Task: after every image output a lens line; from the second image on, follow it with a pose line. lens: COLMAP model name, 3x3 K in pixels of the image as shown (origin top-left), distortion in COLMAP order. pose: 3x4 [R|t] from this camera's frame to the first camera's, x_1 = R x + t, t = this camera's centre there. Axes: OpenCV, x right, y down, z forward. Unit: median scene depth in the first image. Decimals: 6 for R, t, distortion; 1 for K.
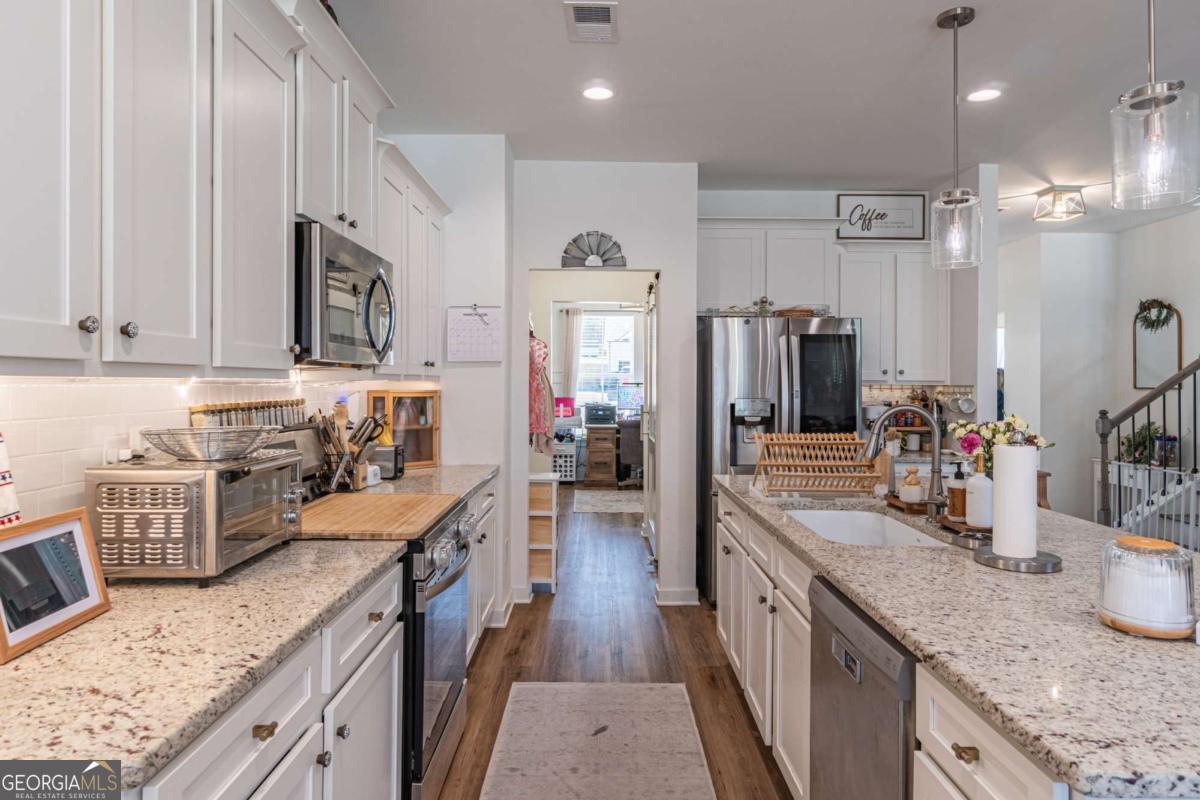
lens RADIAL K [[731.9, 0, 599.8], [0, 731.9, 395.7], [0, 0, 1]] dist [-0.009609, -0.000977]
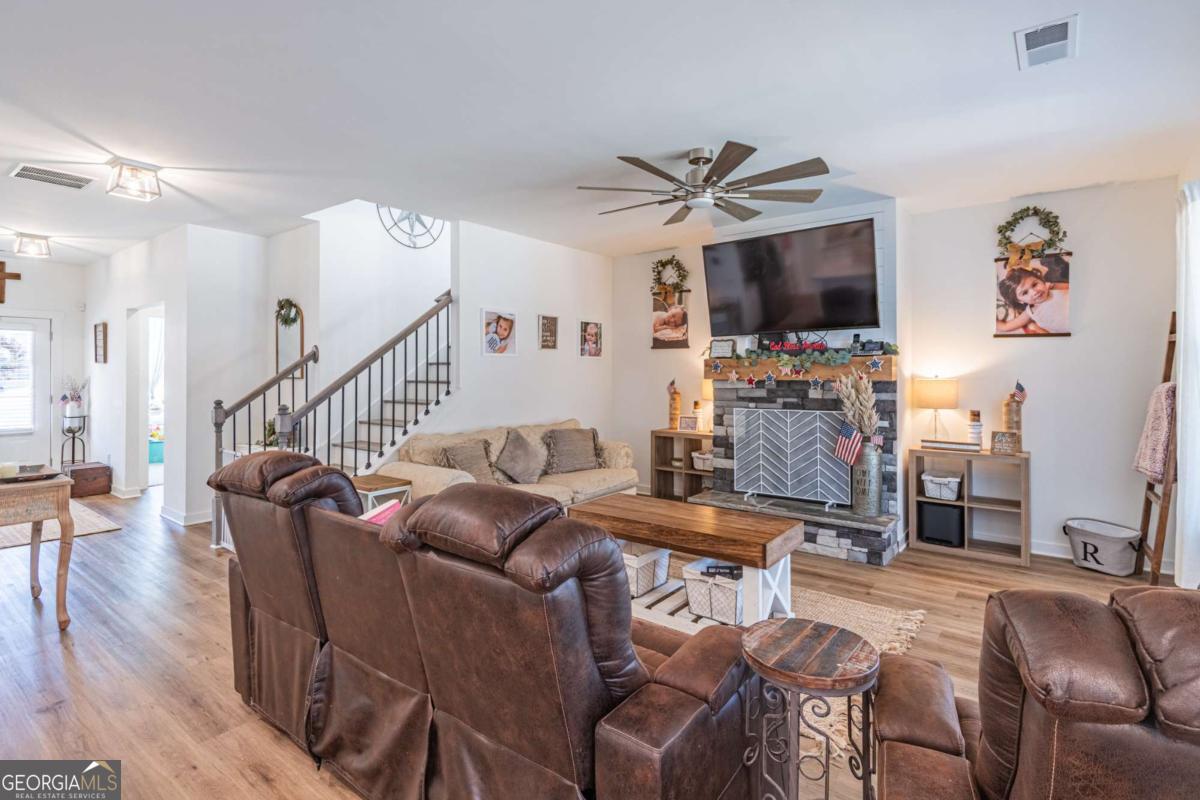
lens RADIAL K [[585.2, 0, 604.4], [0, 585.2, 377.8], [0, 0, 1]] dist [-0.003310, -0.000731]
pose [[0.609507, -0.003288, 0.792774, 0.351387], [0.009132, 0.999954, -0.002873, -0.004167], [-0.792728, 0.008991, 0.609509, 0.064228]]
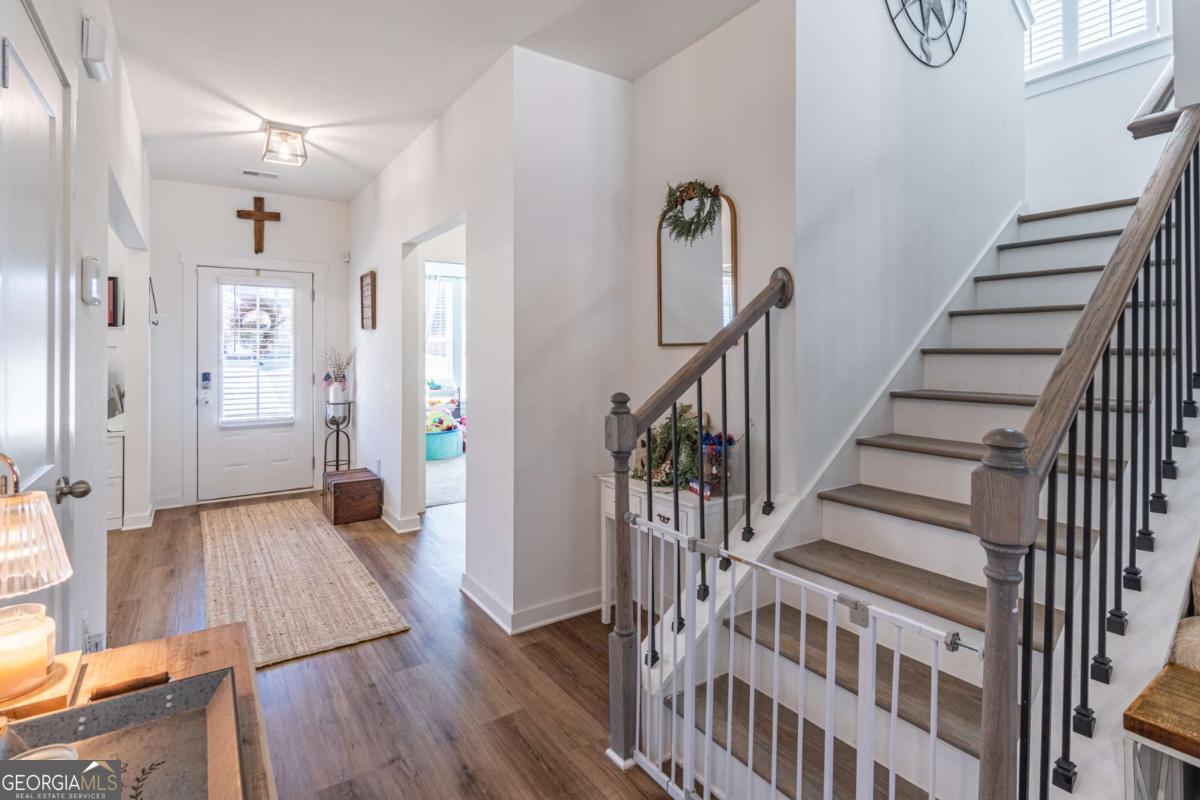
lens RADIAL K [[585.2, 0, 599.1], [0, 585.2, 352.9], [0, 0, 1]] dist [-0.003310, -0.000731]
pose [[0.828813, -0.005016, 0.559503, 0.466681], [0.012338, 0.999881, -0.009313, -0.000751], [-0.559389, 0.014621, 0.828776, 0.688198]]
